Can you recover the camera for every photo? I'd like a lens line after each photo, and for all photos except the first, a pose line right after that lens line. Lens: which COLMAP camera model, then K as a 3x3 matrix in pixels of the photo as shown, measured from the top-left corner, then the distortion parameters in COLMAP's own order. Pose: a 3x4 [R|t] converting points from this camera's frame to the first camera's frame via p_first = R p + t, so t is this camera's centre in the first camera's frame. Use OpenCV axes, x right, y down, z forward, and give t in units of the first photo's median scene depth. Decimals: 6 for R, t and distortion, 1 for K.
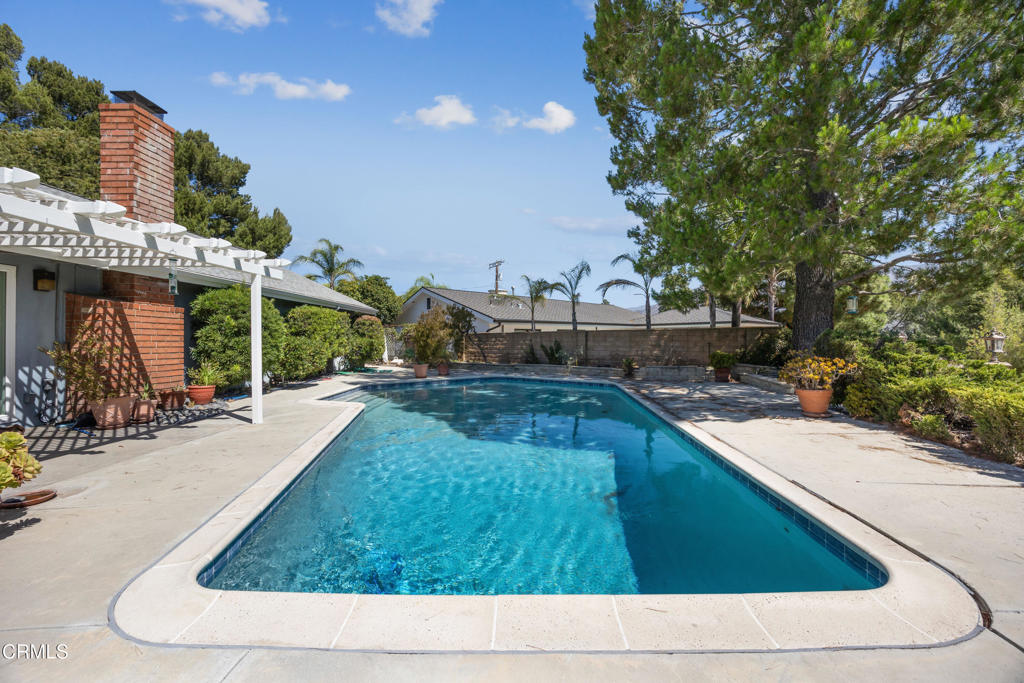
lens RADIAL K [[395.6, 0, 515.3], [0, 395.6, 338.9], [0, 0, 1]] dist [-0.005445, 0.000308]
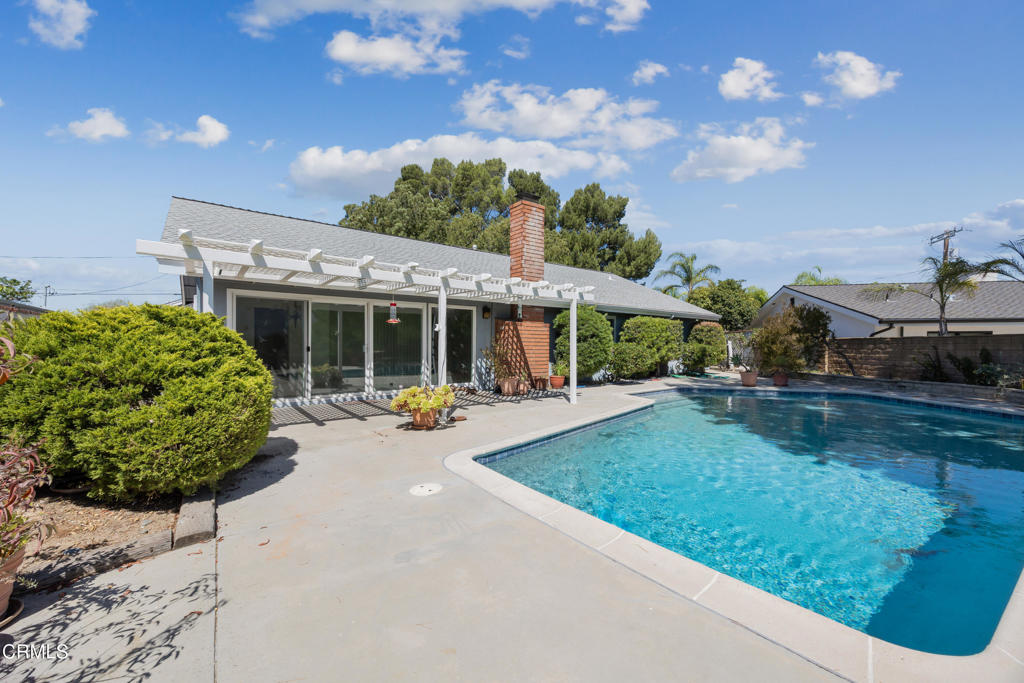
lens RADIAL K [[380.7, 0, 511.8], [0, 380.7, 352.2], [0, 0, 1]] dist [-0.000896, -0.000027]
pose [[0.629429, 0.020736, -0.776782, 0.127511], [-0.004586, 0.999726, 0.022971, -0.001619], [0.777045, -0.010896, 0.629351, -0.019570]]
